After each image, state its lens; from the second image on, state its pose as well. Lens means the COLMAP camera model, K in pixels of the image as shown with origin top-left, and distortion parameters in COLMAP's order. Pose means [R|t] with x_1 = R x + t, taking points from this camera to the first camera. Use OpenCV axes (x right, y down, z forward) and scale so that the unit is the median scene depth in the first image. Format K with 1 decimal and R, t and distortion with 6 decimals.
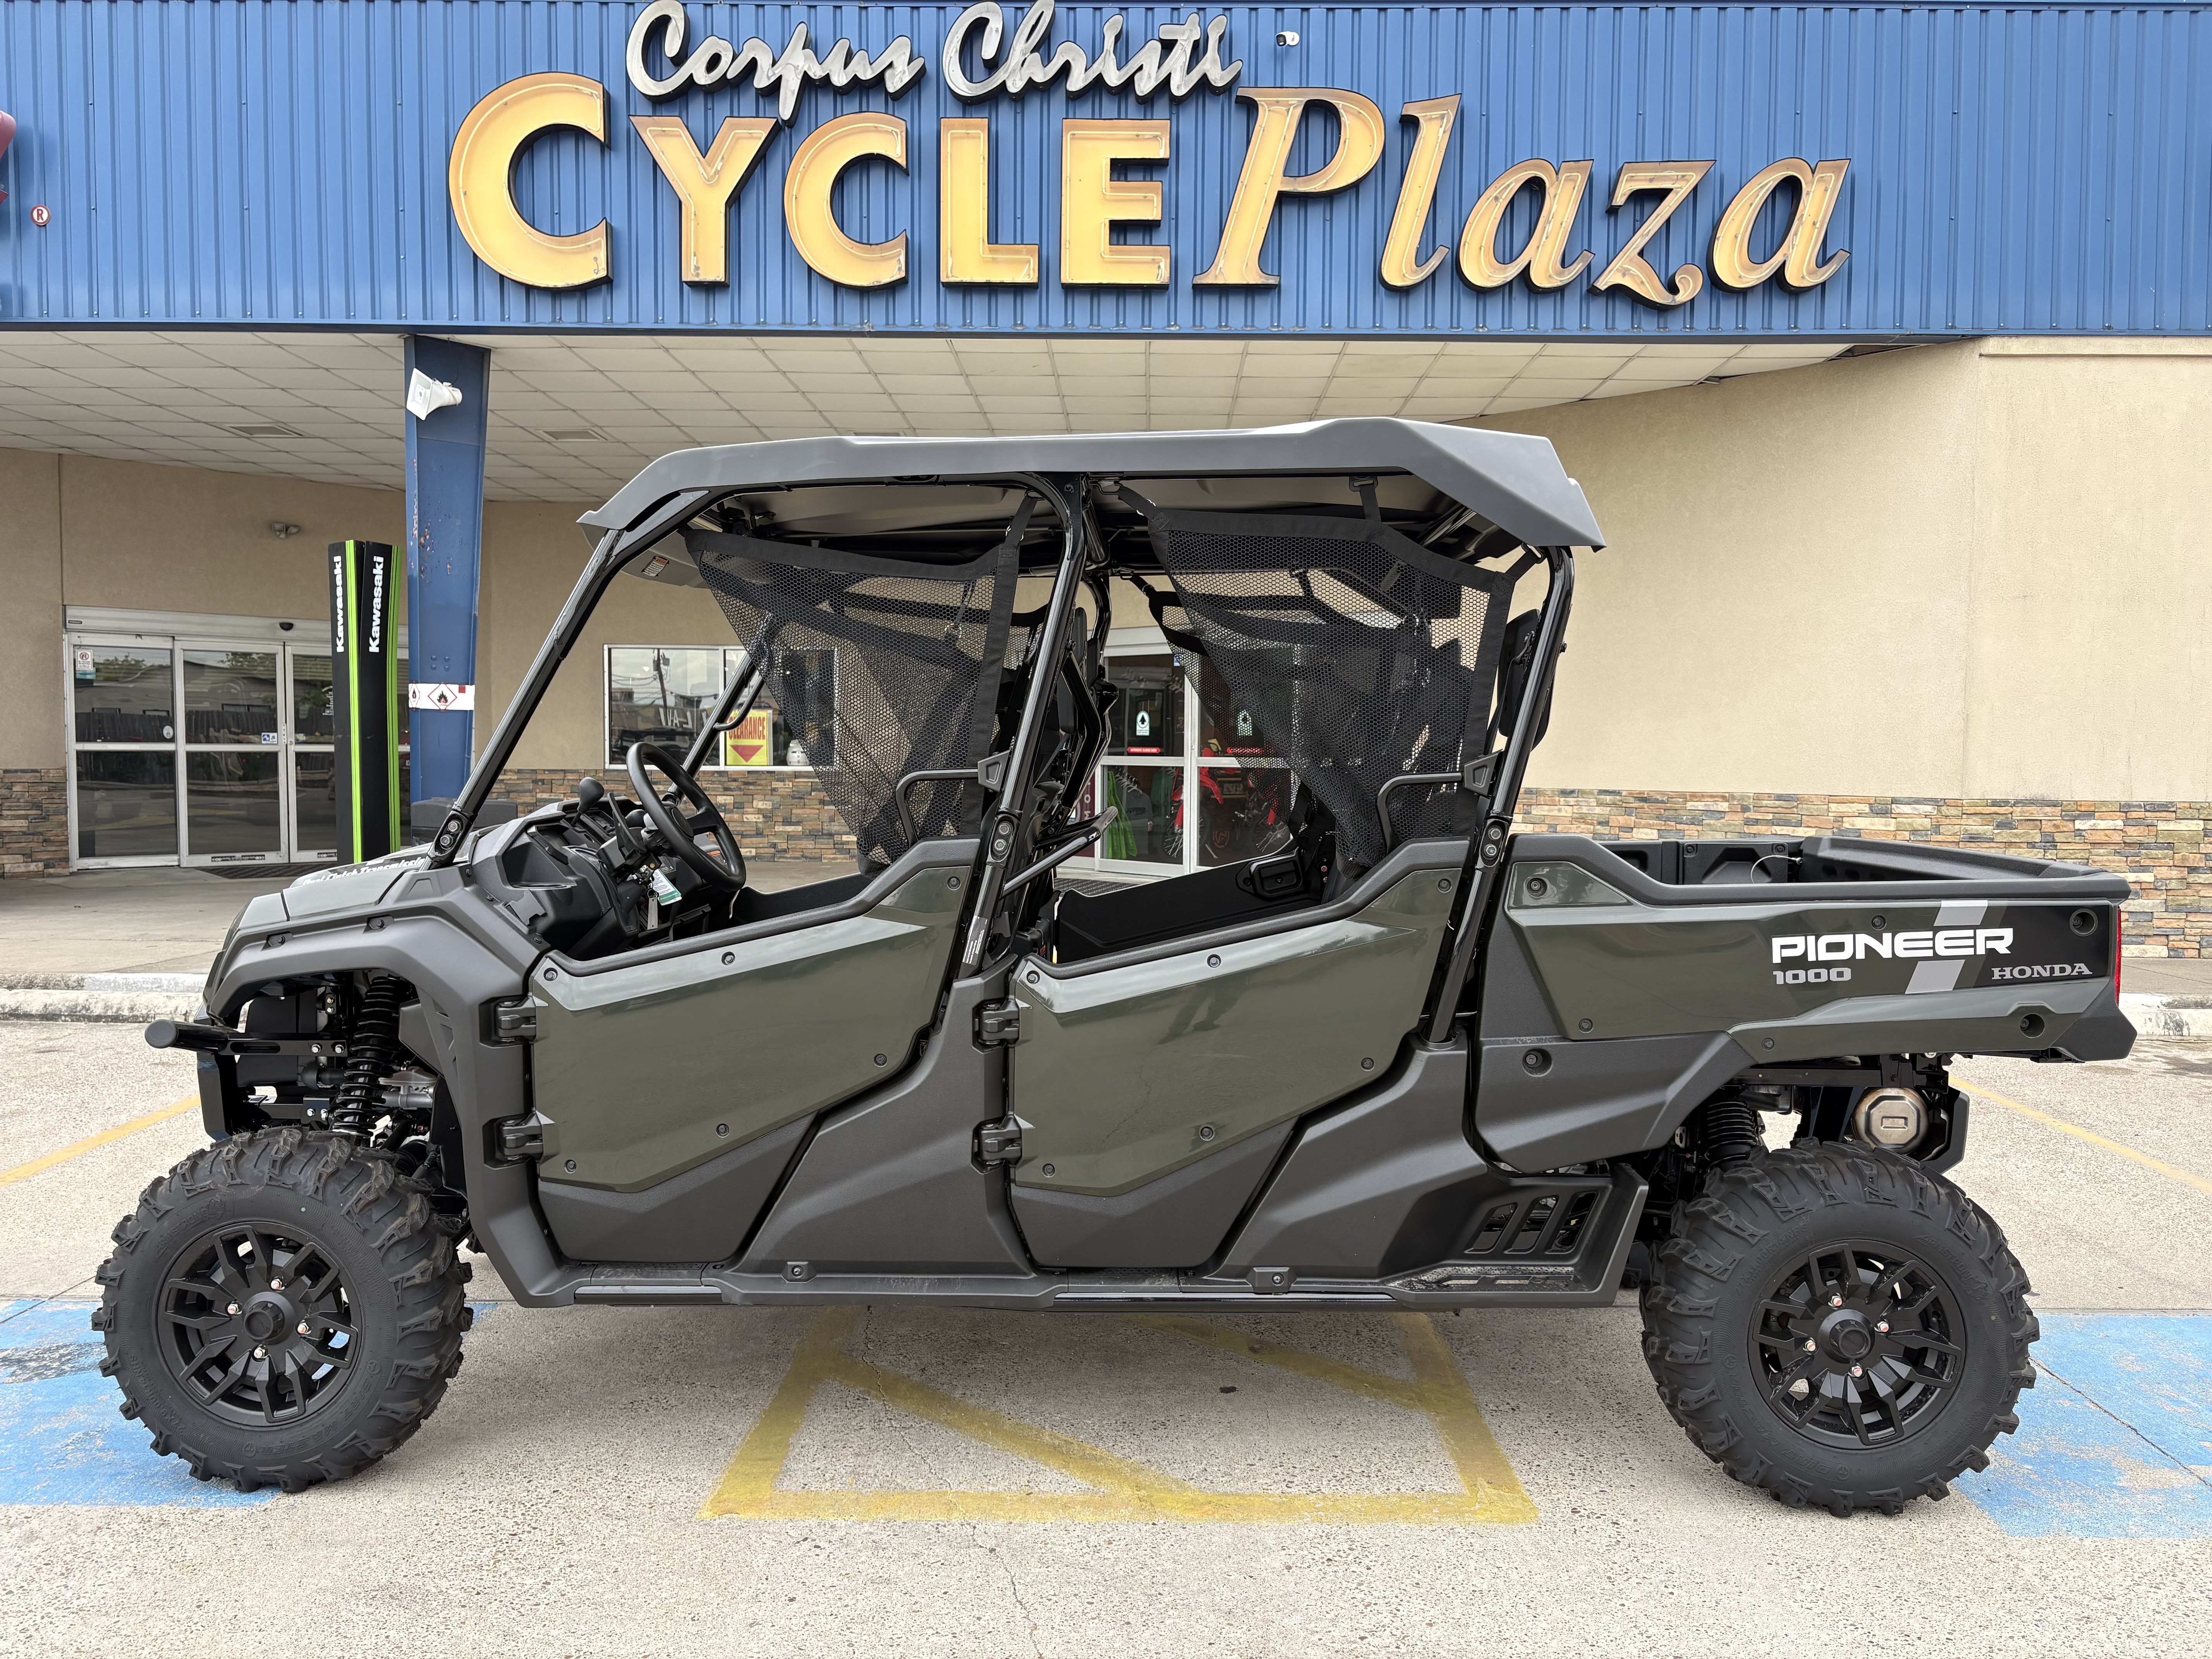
lens RADIAL K [[1676.1, 0, 1110.0], [0, 1676.1, 840.0], [0, 0, 1]] dist [0.055286, -0.068221]
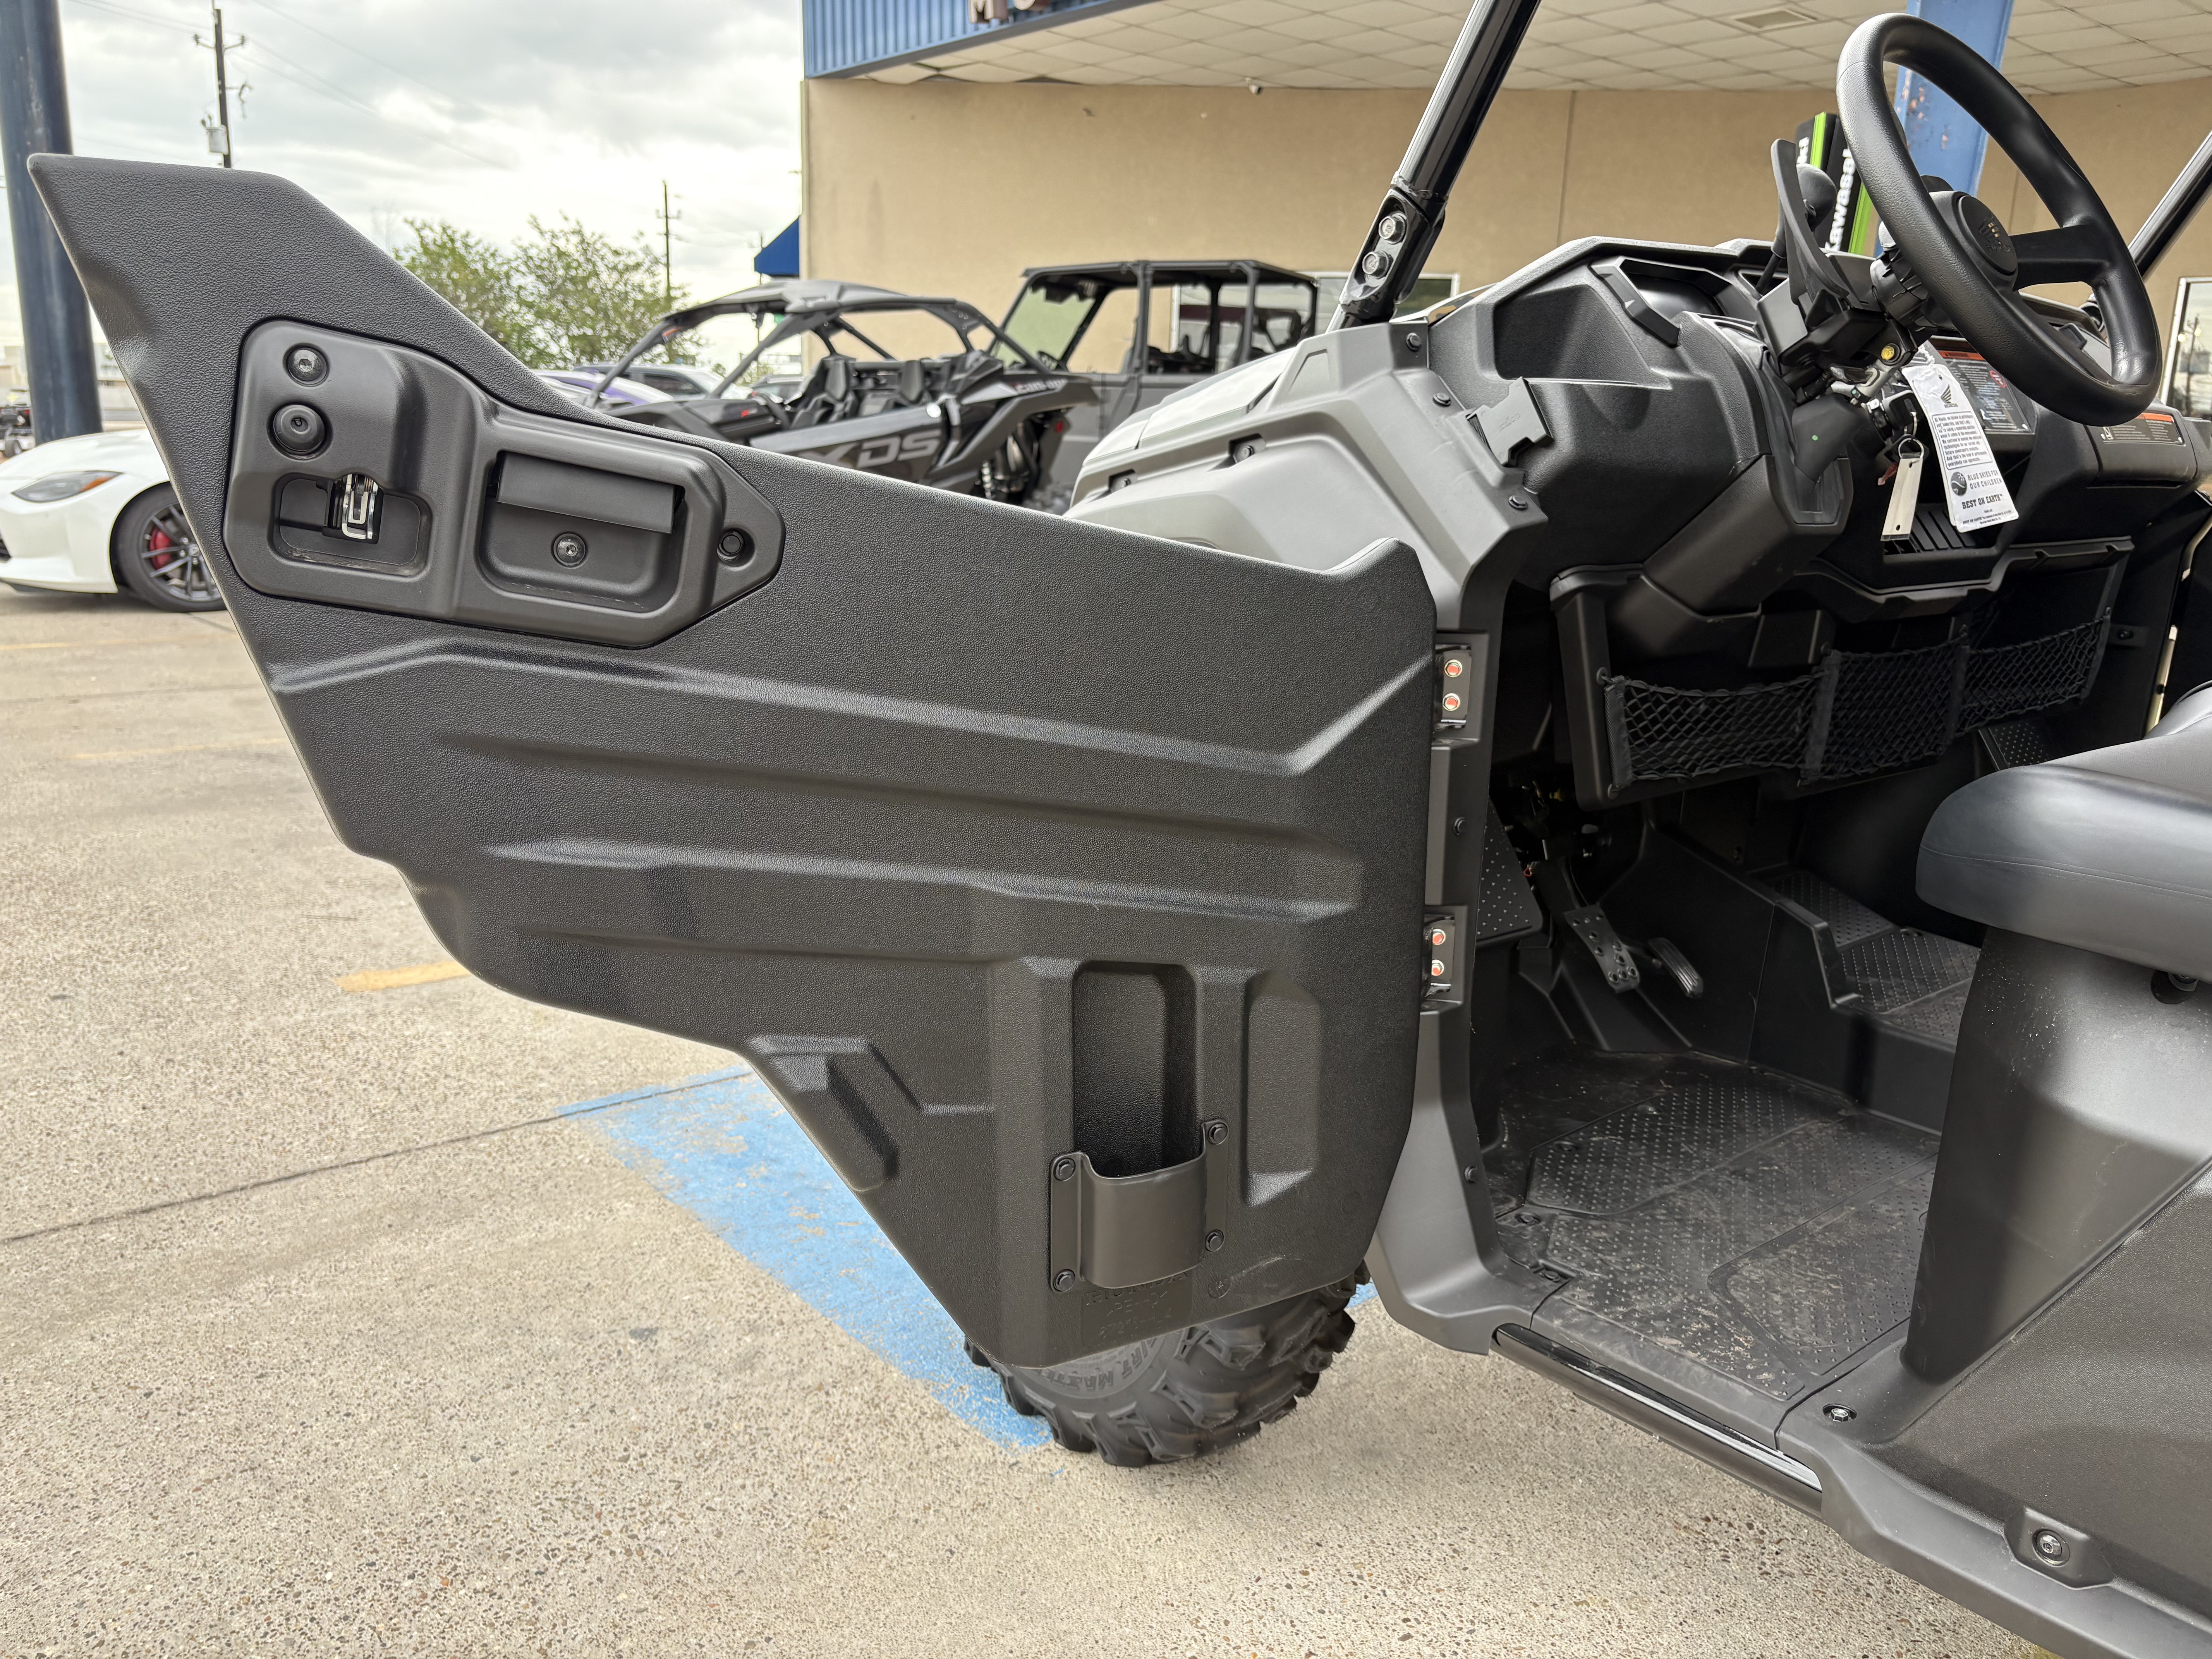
lens RADIAL K [[1676.1, 0, 1099.0], [0, 1676.1, 836.0], [0, 0, 1]] dist [0.055286, -0.068221]
pose [[0.656410, 0.187884, -0.730634, -0.029407], [-0.062474, 0.978702, 0.195548, 0.020834], [0.751813, -0.082714, 0.654168, 0.209062]]
